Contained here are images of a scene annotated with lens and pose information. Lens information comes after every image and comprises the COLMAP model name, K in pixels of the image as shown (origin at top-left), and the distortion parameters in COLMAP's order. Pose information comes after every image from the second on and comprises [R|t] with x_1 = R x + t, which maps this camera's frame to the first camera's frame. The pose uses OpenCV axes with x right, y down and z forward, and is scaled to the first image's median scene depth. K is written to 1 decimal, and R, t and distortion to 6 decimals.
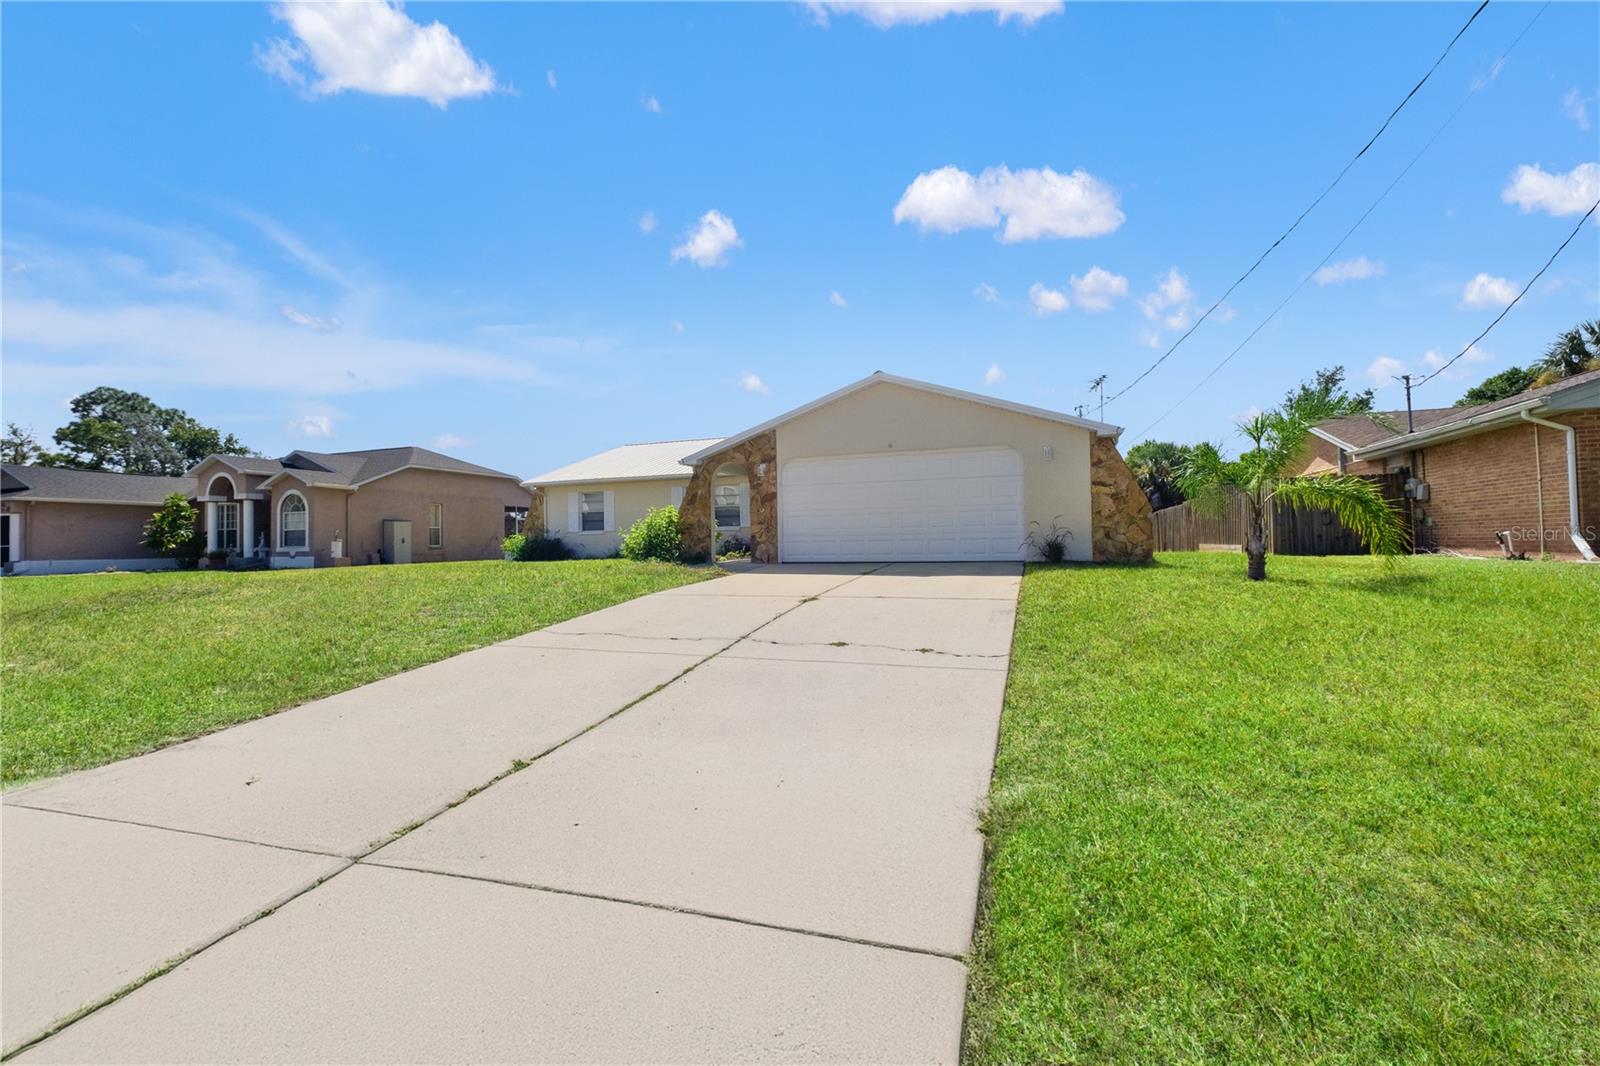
lens RADIAL K [[705.0, 0, 802.4], [0, 705.0, 529.1], [0, 0, 1]] dist [0.003459, -0.001852]
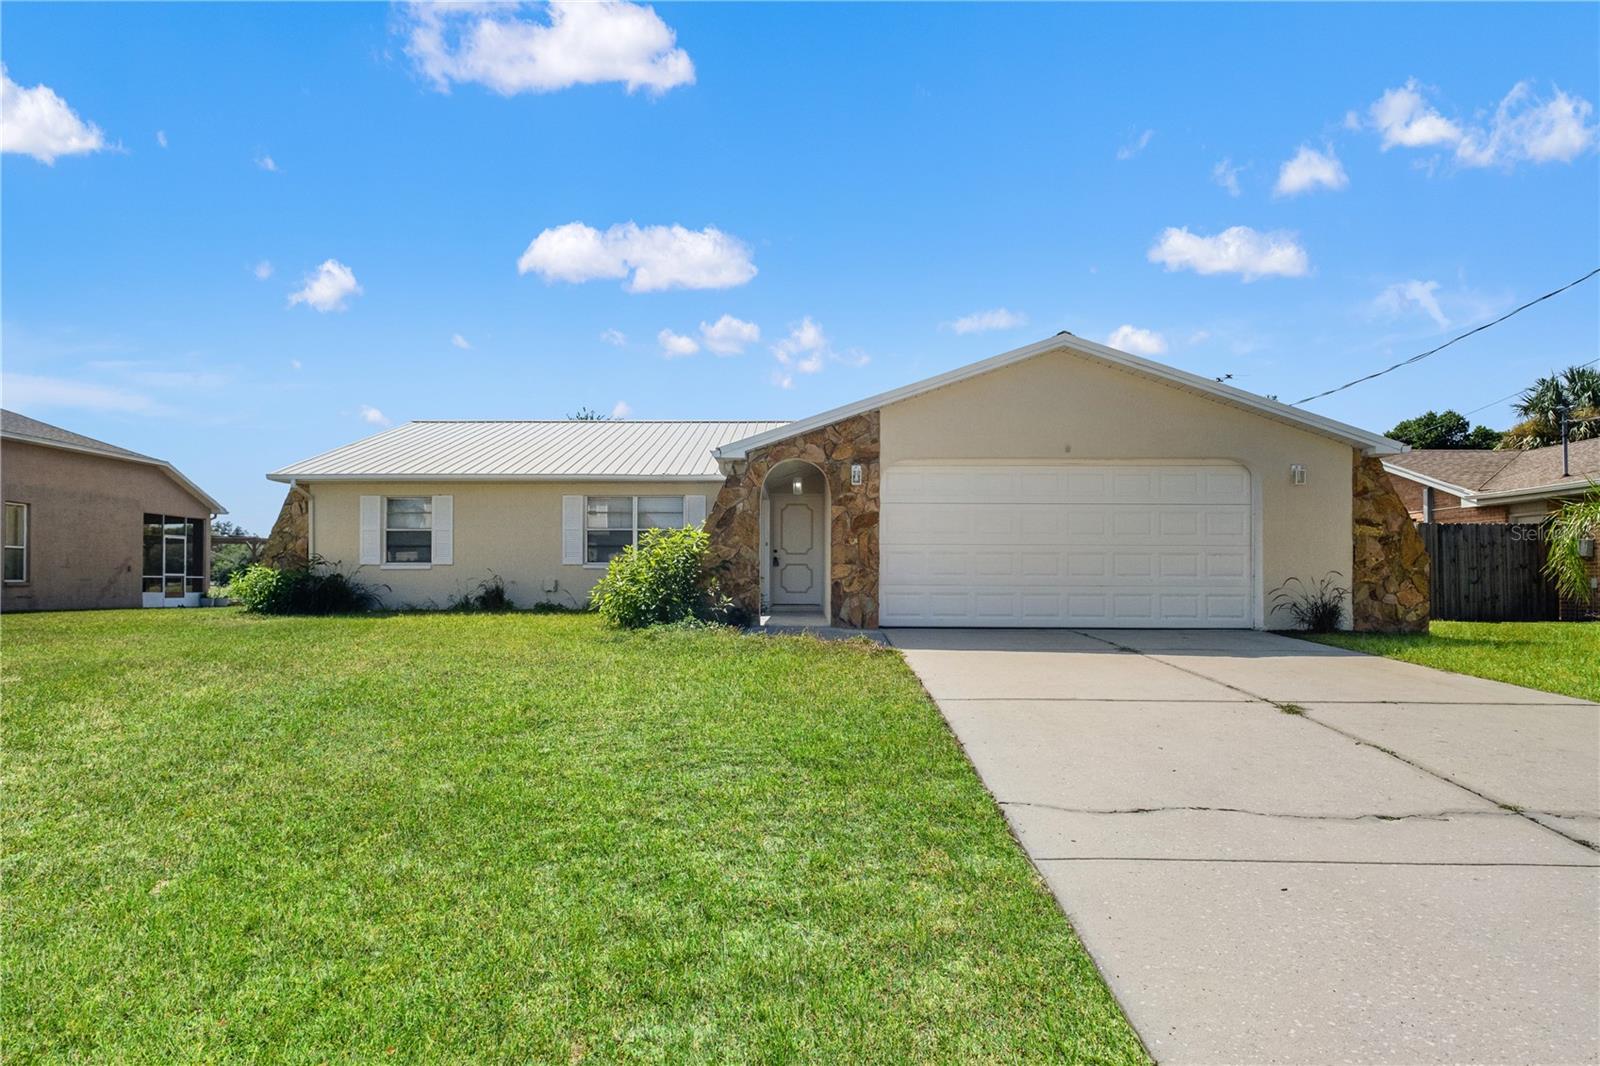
lens RADIAL K [[932.8, 0, 800.7], [0, 932.8, 585.2], [0, 0, 1]] dist [-0.004186, -0.000526]
pose [[0.945885, 0.020532, 0.323851, -0.361307], [-0.026820, 0.999528, 0.014965, 0.000557], [-0.323391, -0.022841, 0.945990, 0.248863]]
